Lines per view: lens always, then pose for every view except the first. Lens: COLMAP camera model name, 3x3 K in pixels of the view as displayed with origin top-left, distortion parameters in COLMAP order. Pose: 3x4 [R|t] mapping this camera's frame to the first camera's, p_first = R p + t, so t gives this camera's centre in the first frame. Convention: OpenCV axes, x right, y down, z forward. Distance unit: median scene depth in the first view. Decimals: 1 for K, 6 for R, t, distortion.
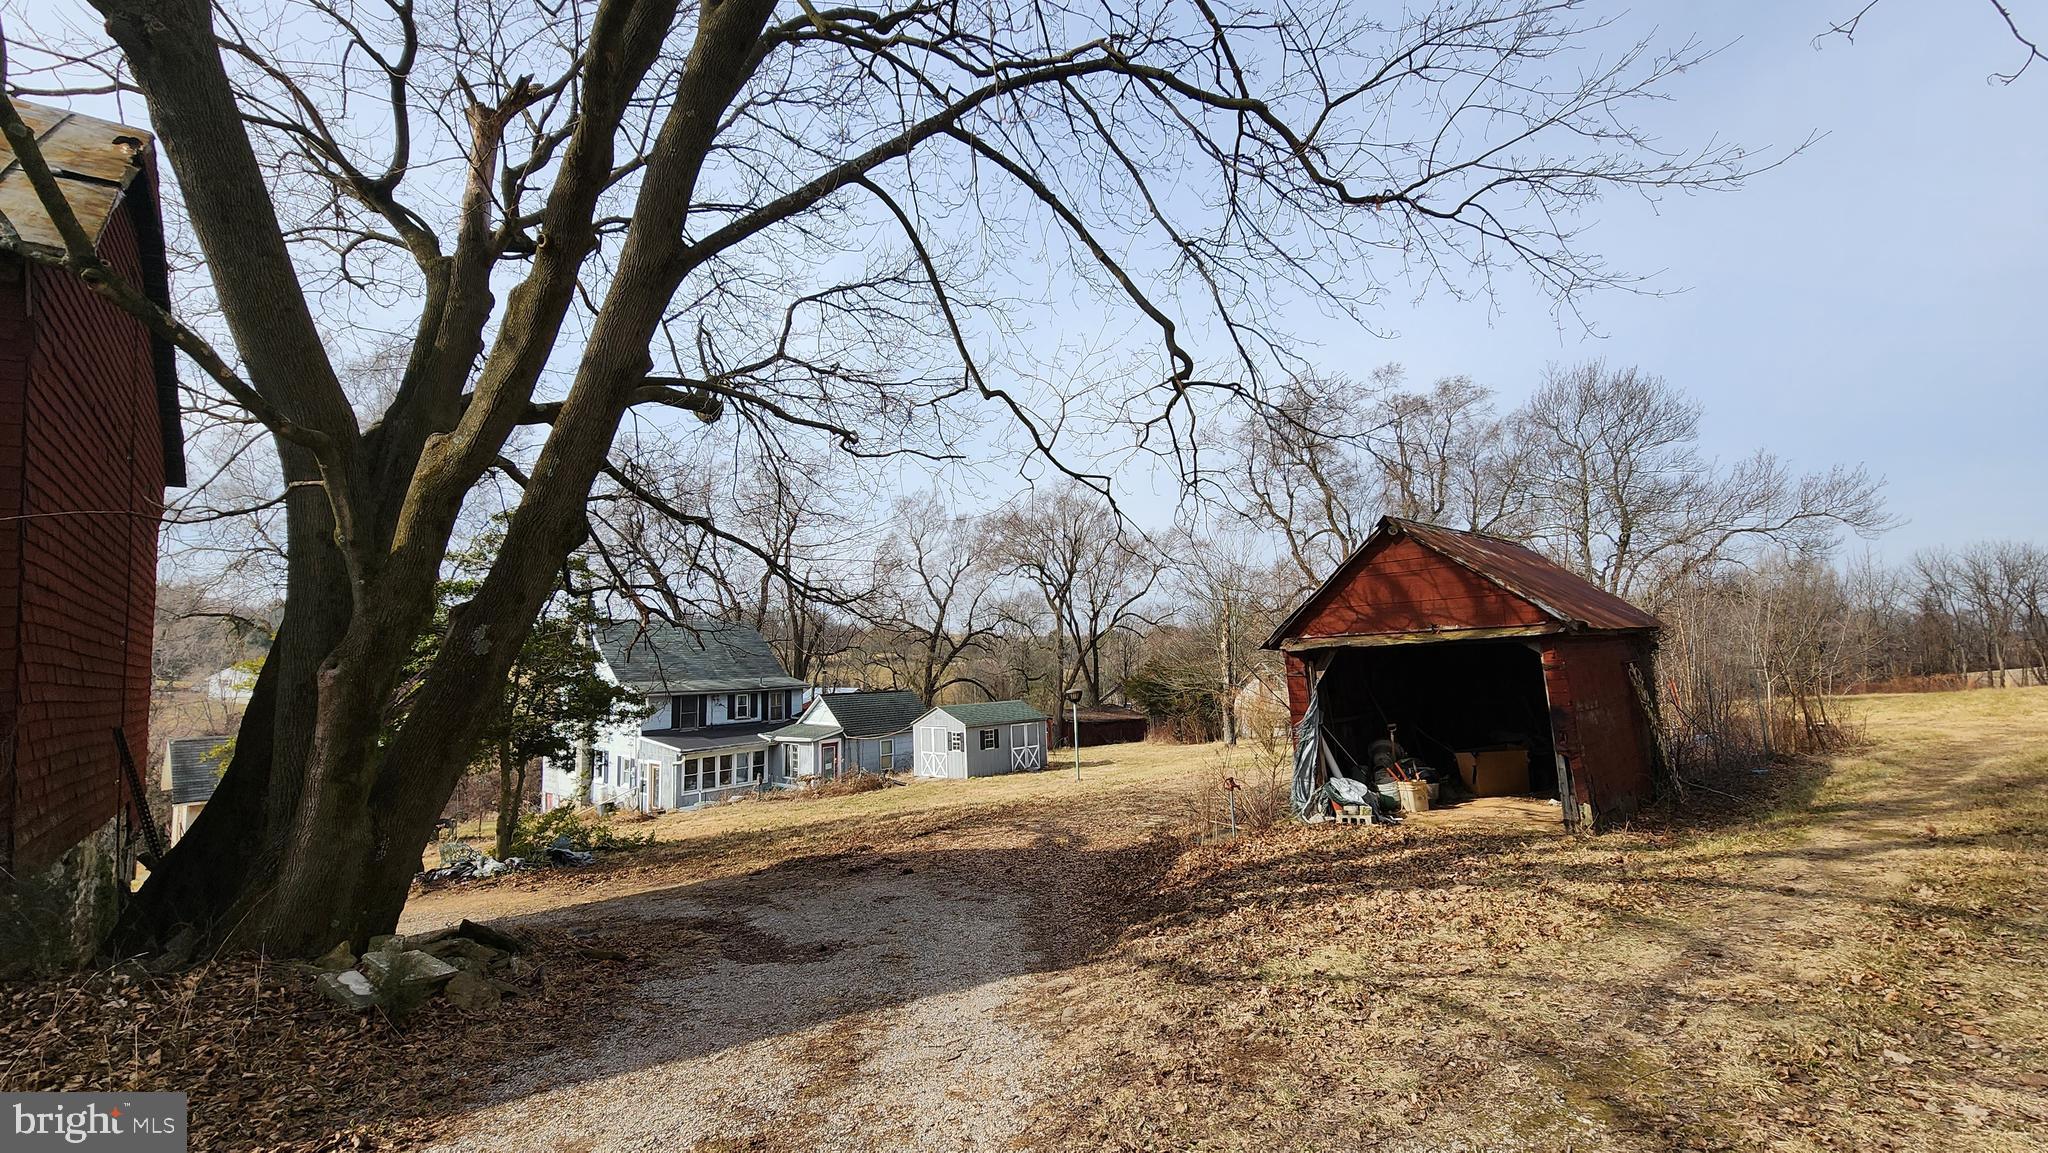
lens RADIAL K [[854.8, 0, 1023.2], [0, 854.8, 580.2], [0, 0, 1]] dist [0.007737, -0.000560]
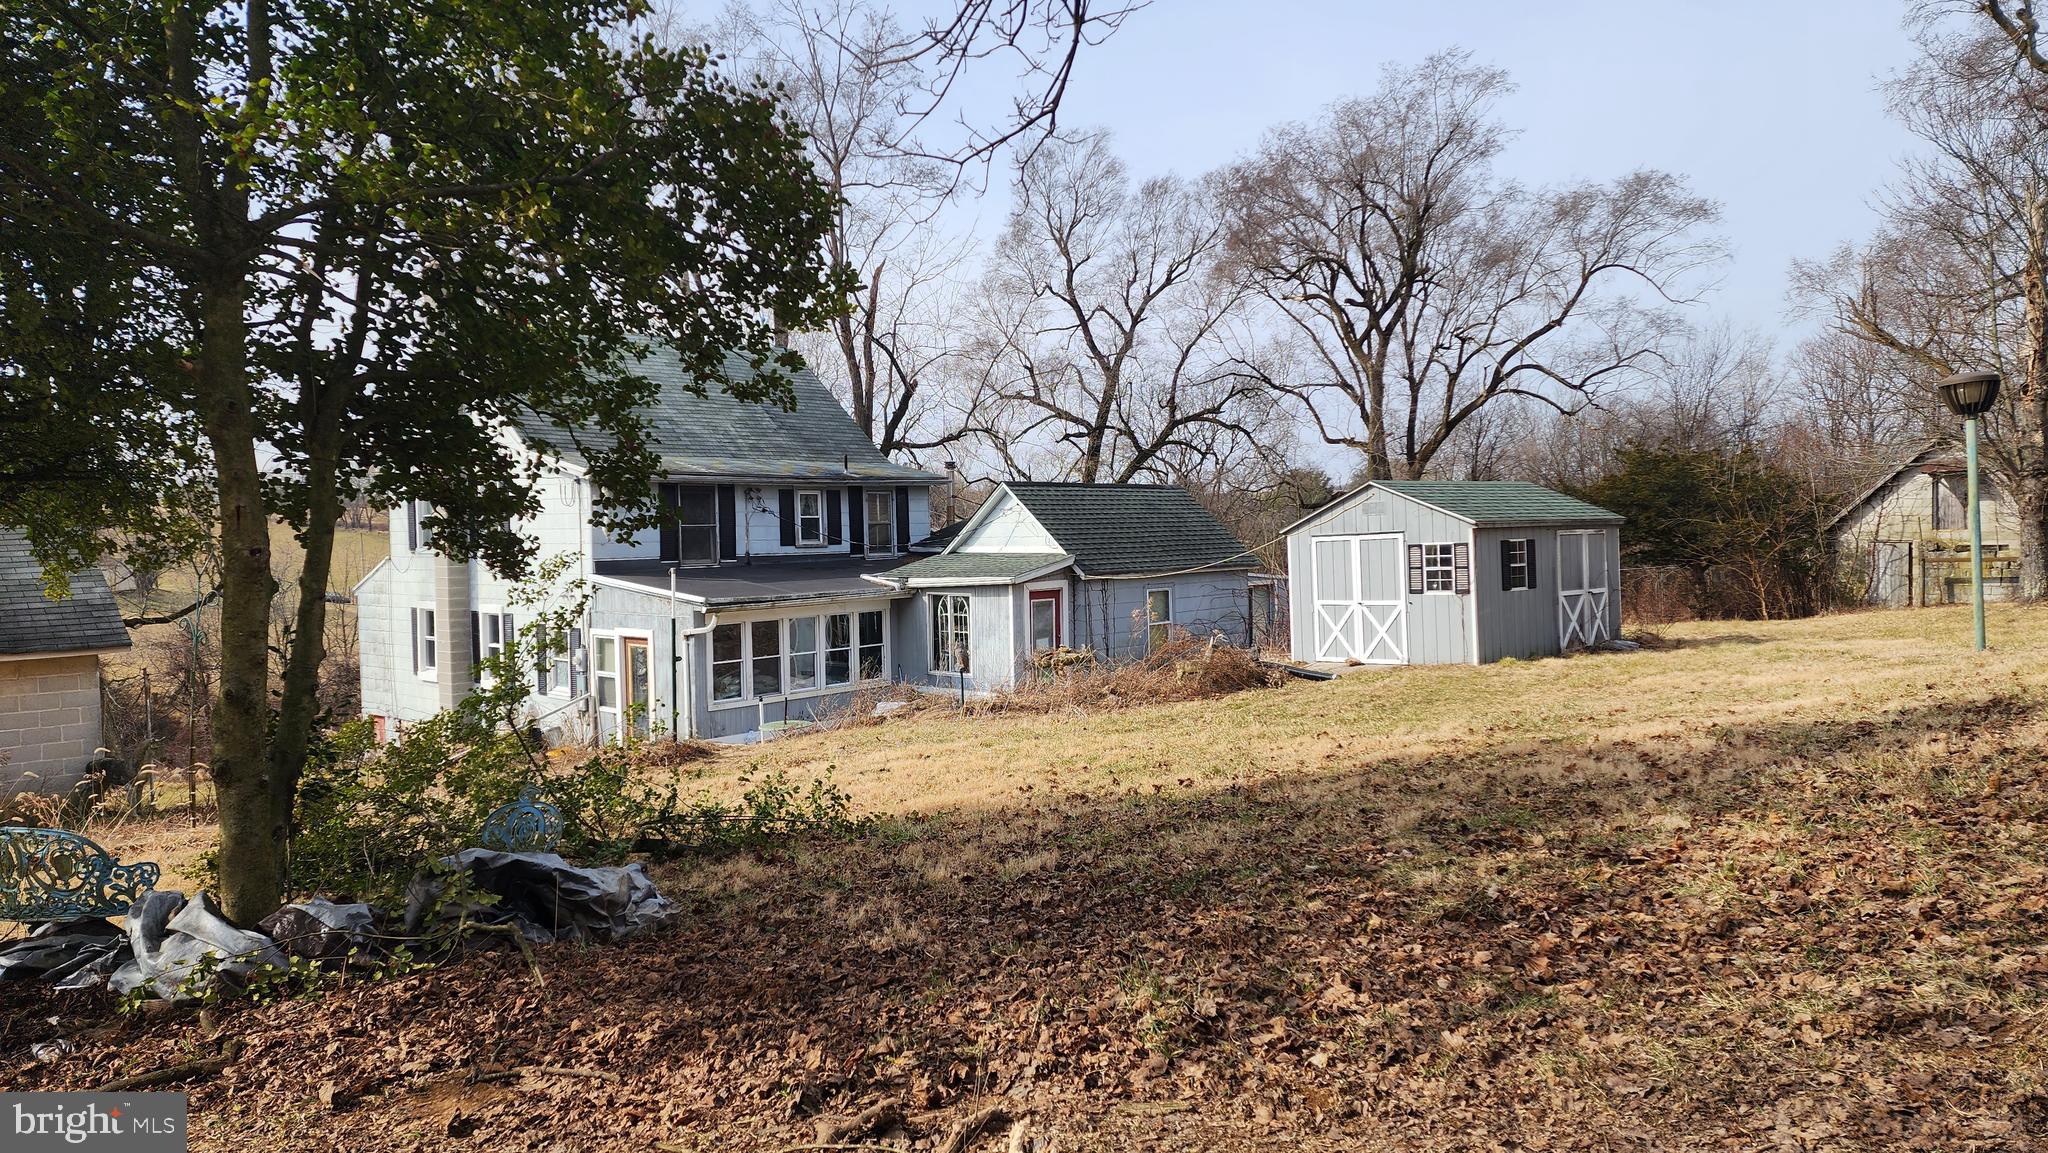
lens RADIAL K [[1366.1, 0, 1028.7], [0, 1366.1, 591.8], [0, 0, 1]] dist [0.074001, -0.067001]
pose [[0.998859, -0.001459, -0.047725, -0.197829], [0.007718, 0.991322, 0.131231, 0.101537], [0.047119, -0.131450, 0.990202, 0.334995]]
